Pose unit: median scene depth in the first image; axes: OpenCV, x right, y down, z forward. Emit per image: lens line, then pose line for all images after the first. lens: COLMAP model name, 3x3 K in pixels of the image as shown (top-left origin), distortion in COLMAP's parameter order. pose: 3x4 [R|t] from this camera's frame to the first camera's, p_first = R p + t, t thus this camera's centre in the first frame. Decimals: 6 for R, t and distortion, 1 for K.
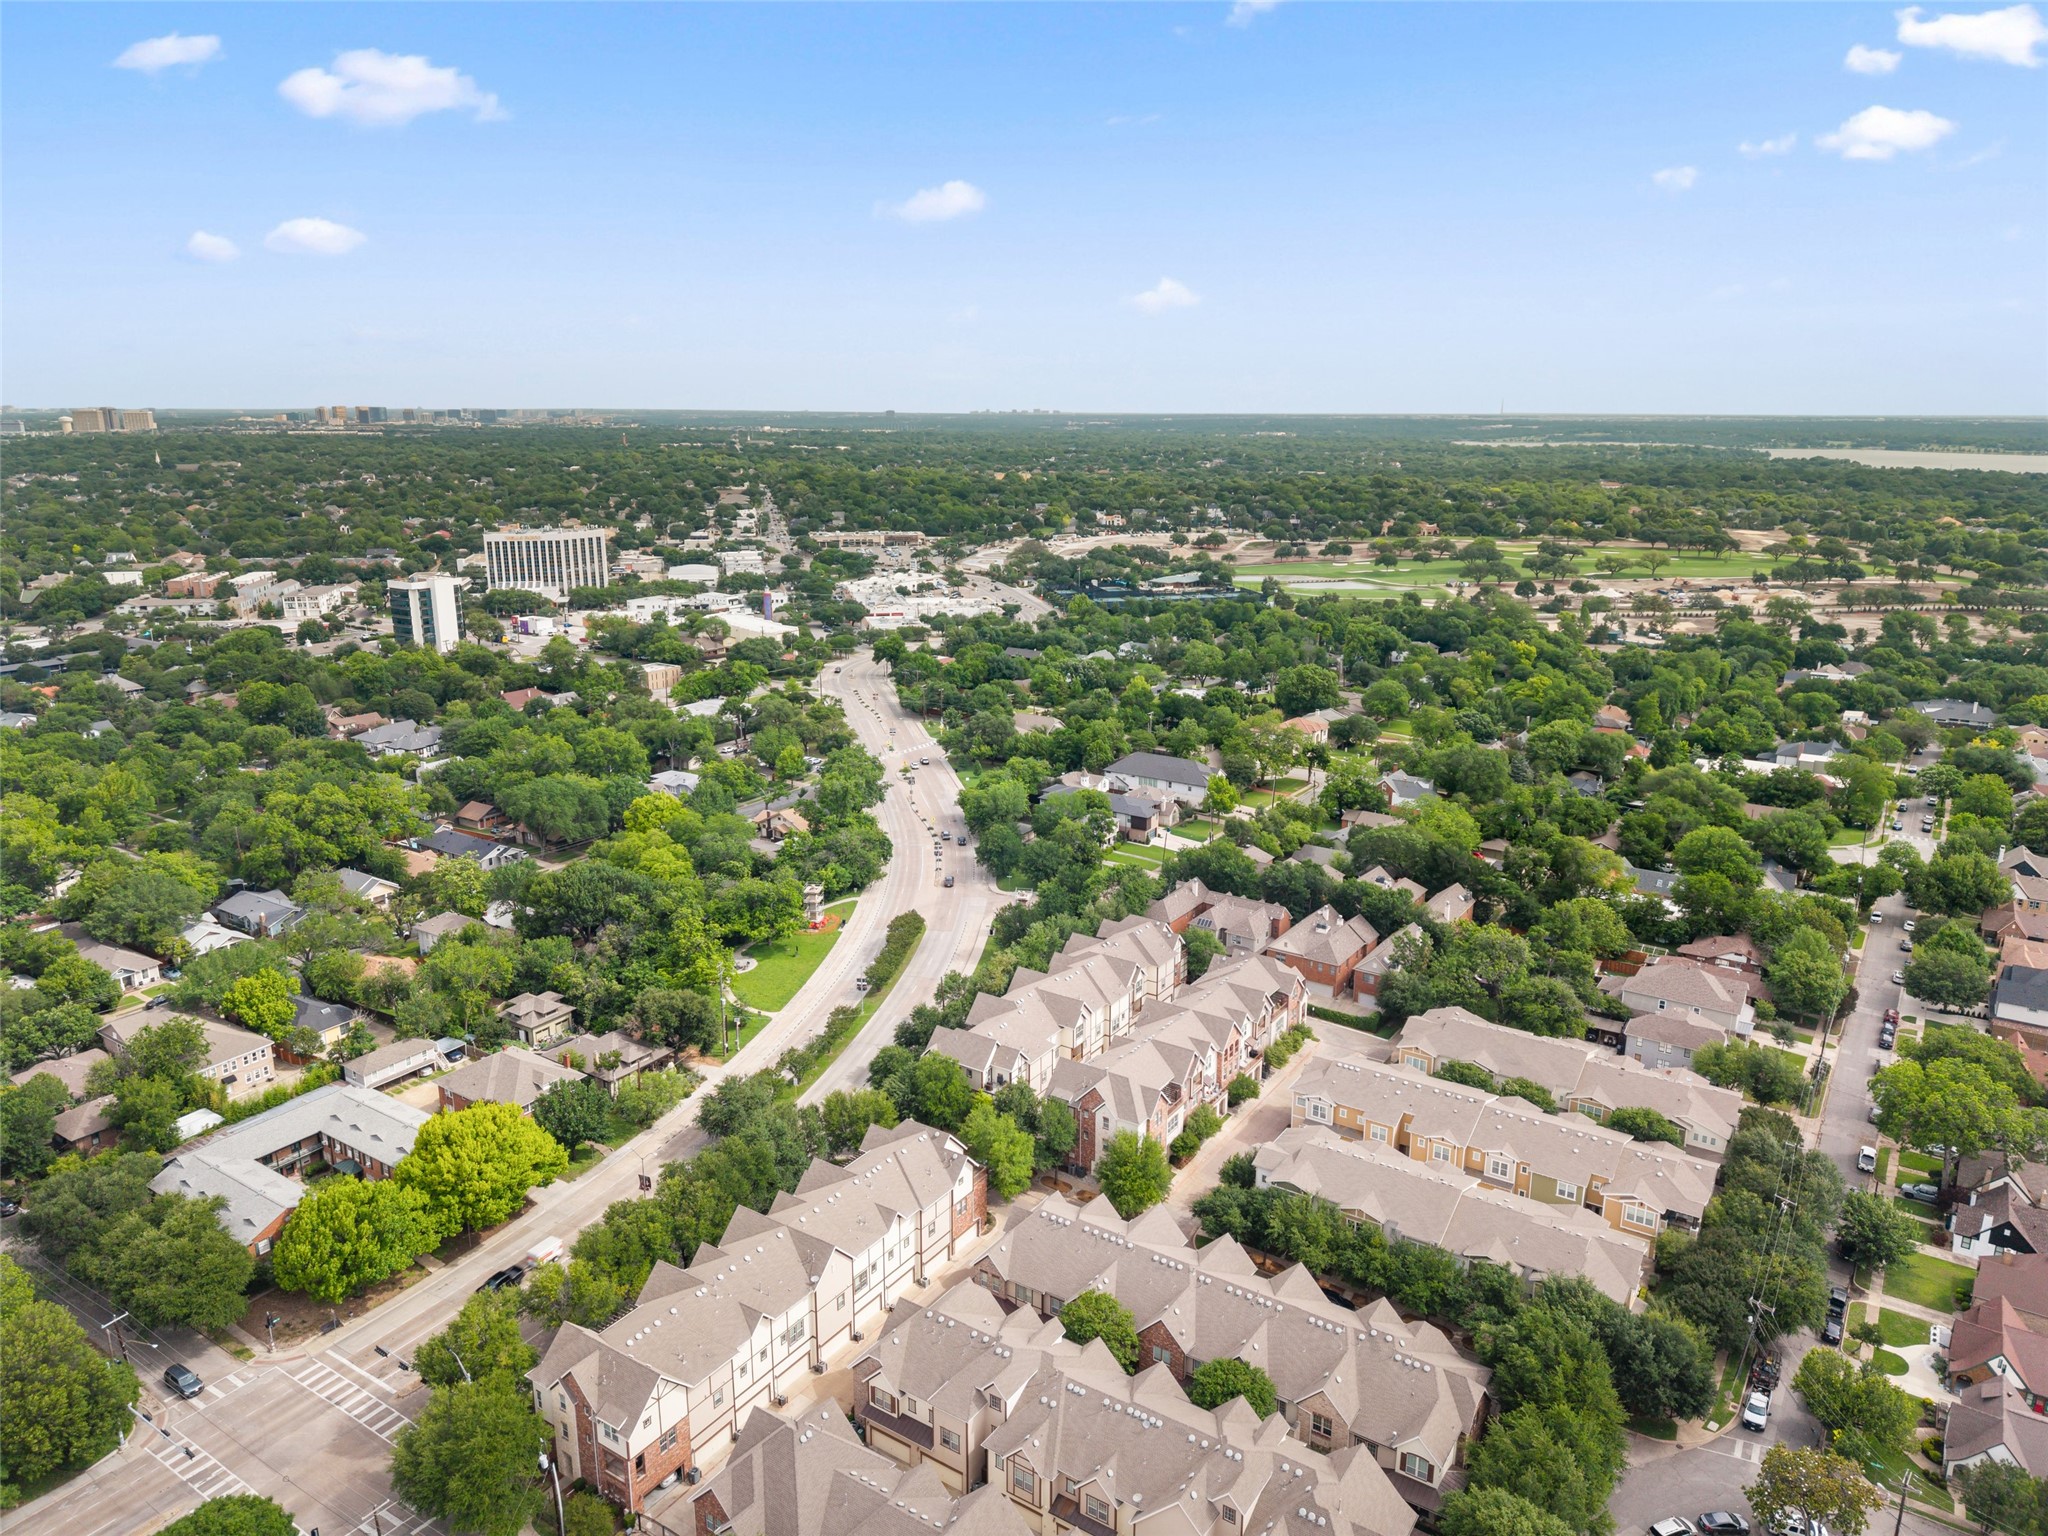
lens RADIAL K [[1399.3, 0, 1019.6], [0, 1399.3, 735.1], [0, 0, 1]] dist [0.061076, -0.090895]
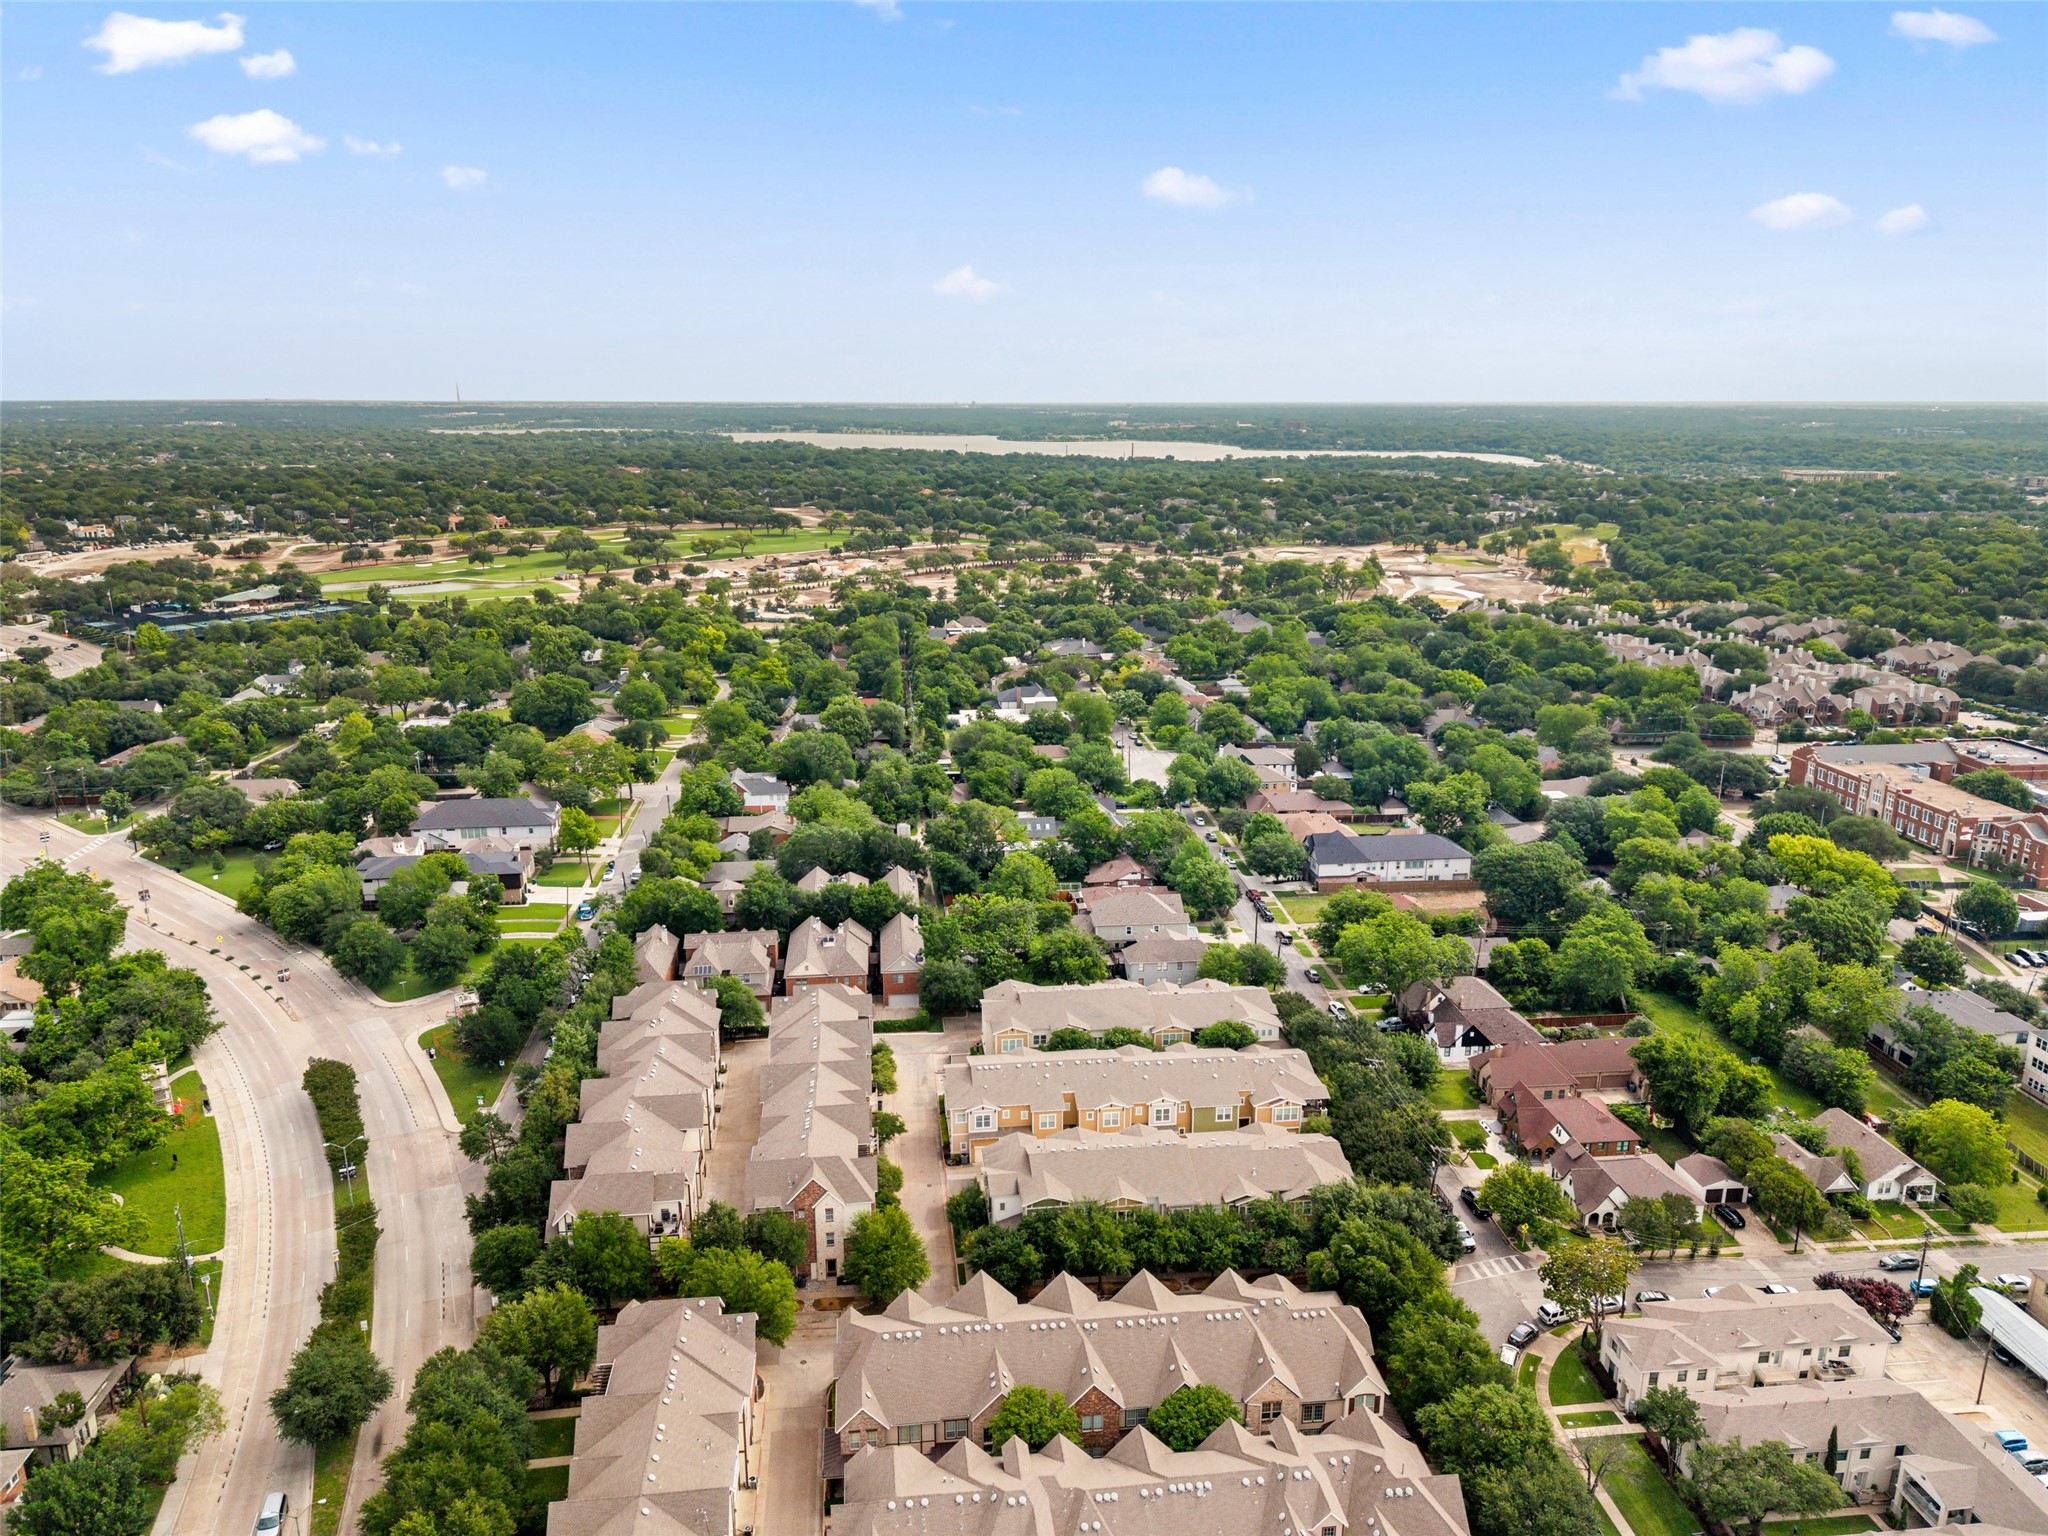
lens RADIAL K [[1399.3, 0, 1019.6], [0, 1399.3, 735.1], [0, 0, 1]] dist [0.061076, -0.090895]
pose [[0.751609, -0.153033, 0.641611, -0.216945], [0.147683, 0.987063, 0.062426, -0.032016], [-0.642863, 0.047835, 0.764486, 0.146093]]
